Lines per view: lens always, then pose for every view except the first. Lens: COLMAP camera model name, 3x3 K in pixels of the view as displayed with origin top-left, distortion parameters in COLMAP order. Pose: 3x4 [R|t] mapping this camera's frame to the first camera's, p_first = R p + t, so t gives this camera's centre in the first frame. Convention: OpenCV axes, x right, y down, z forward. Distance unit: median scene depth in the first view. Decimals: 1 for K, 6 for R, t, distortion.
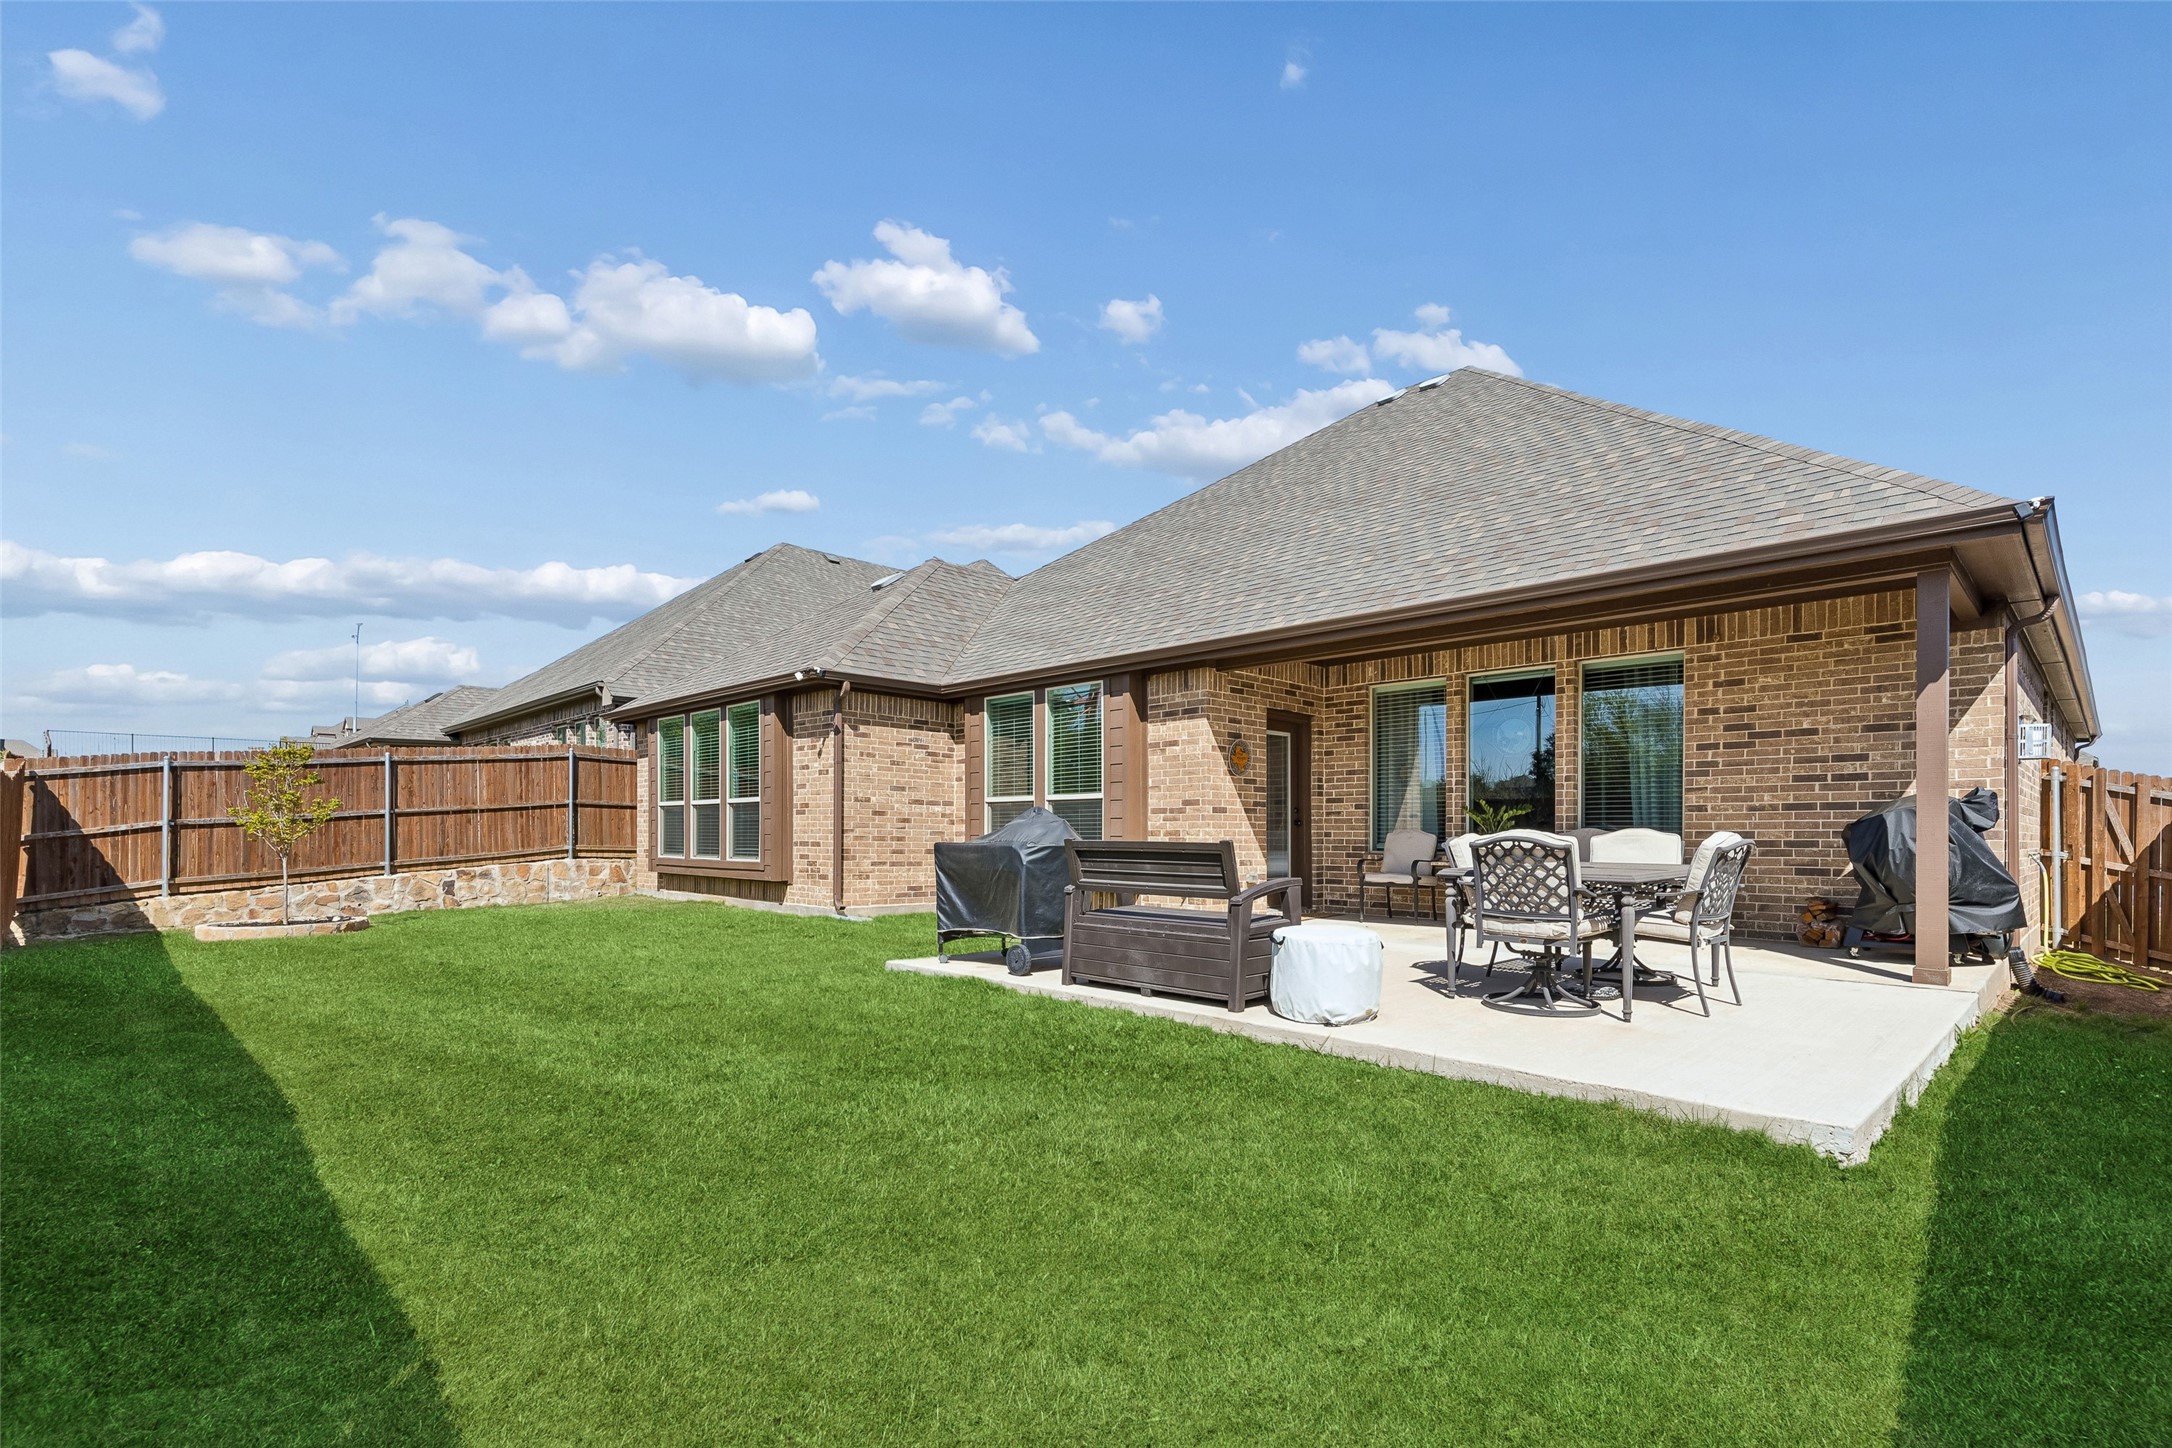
lens RADIAL K [[981.9, 0, 1095.9], [0, 981.9, 737.7], [0, 0, 1]] dist [0.011408, -0.000489]
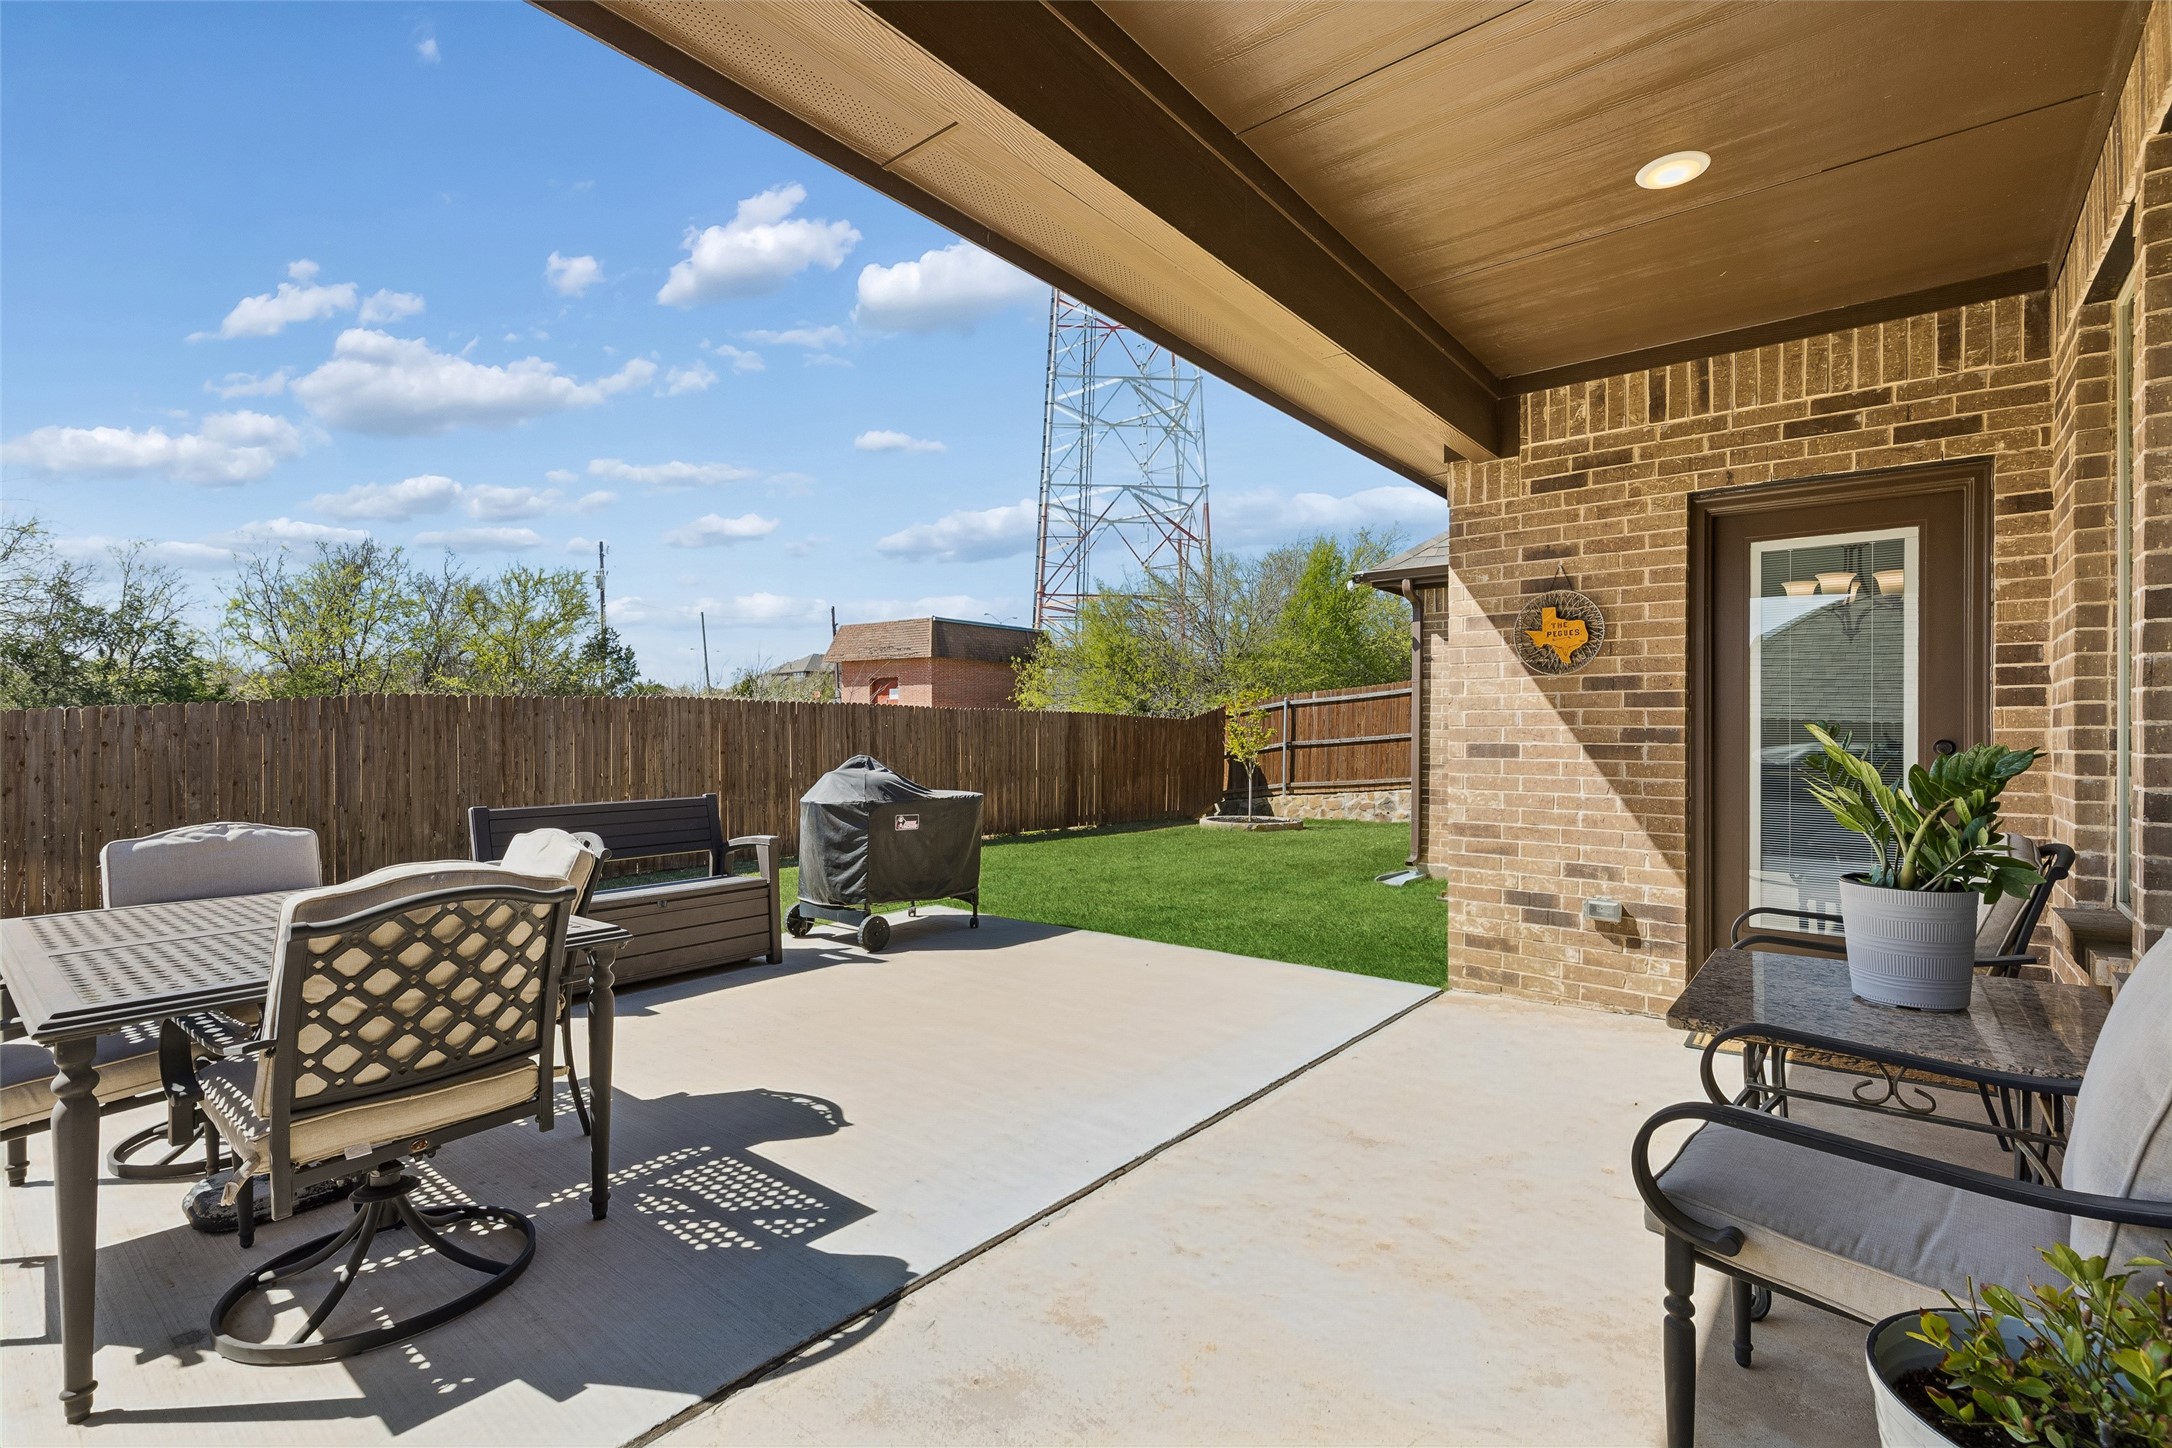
lens RADIAL K [[981.9, 0, 1095.9], [0, 981.9, 737.7], [0, 0, 1]] dist [0.011408, -0.000489]
pose [[0.118899, 0.002149, -0.992904, 0.493093], [0.092234, 0.995650, 0.013200, 0.036880], [0.988613, -0.093149, 0.118183, 0.642072]]
